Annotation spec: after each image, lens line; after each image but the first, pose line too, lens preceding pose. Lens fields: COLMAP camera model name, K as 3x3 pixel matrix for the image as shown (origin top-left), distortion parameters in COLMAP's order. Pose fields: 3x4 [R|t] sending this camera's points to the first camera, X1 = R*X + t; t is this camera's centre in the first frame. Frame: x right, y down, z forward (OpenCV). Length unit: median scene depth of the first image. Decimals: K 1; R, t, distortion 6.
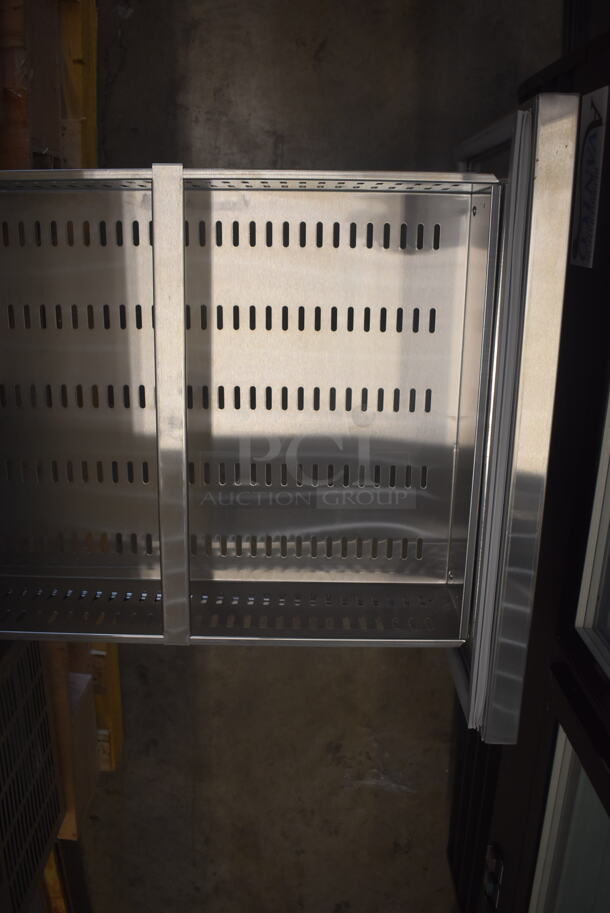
lens RADIAL K [[779.5, 0, 305.0], [0, 779.5, 456.5], [0, 0, 1]] dist [-0.000671, -0.002751]
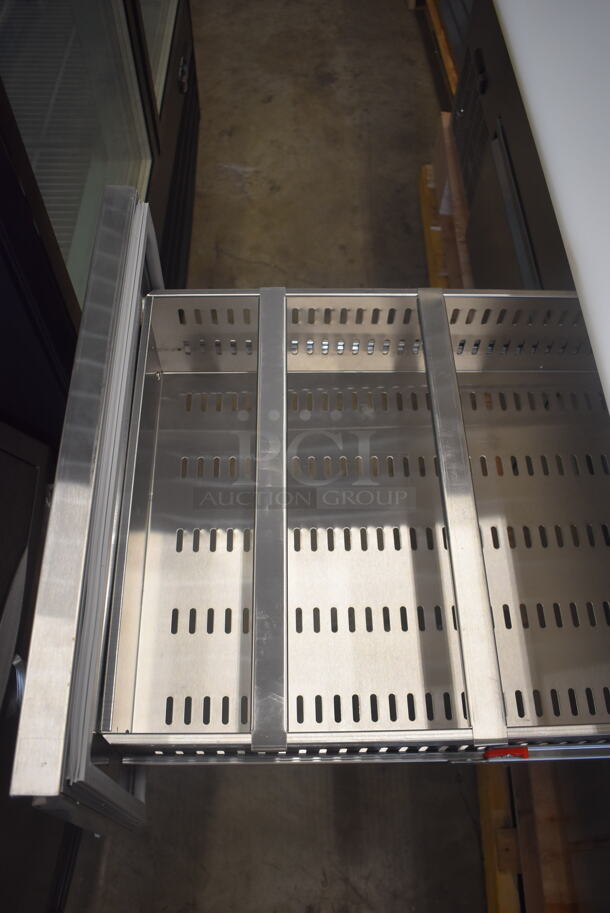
lens RADIAL K [[779.5, 0, 305.0], [0, 779.5, 456.5], [0, 0, 1]] dist [-0.000671, -0.002751]
pose [[-0.999078, 0.003544, -0.042776, 0.043916], [-0.013362, -0.972747, 0.231485, -0.437001], [-0.040790, 0.231843, 0.971898, -0.287290]]
